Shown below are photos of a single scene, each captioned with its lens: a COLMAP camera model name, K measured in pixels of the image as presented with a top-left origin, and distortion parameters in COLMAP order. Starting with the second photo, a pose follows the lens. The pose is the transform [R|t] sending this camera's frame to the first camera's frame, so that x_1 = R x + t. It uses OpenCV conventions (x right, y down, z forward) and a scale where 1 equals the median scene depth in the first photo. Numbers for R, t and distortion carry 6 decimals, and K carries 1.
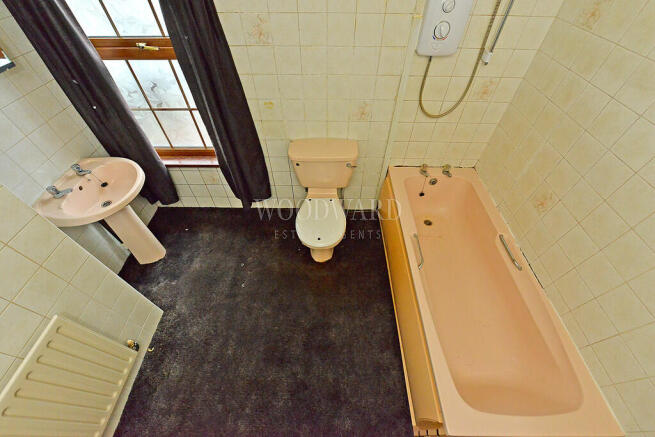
lens RADIAL K [[262.3, 0, 327.6], [0, 262.3, 217.9], [0, 0, 1]] dist [-0.000716, -0.000335]
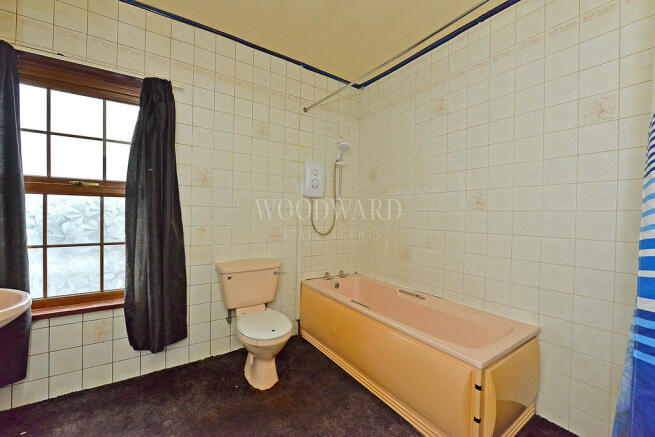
lens RADIAL K [[262.3, 0, 328.8], [0, 262.3, 217.5], [0, 0, 1]] dist [-0.000716, -0.000335]
pose [[0.821692, 0.005280, 0.569907, -0.381306], [0.422011, 0.666436, -0.614629, 0.441726], [-0.383052, 0.745543, 0.545377, 0.090992]]
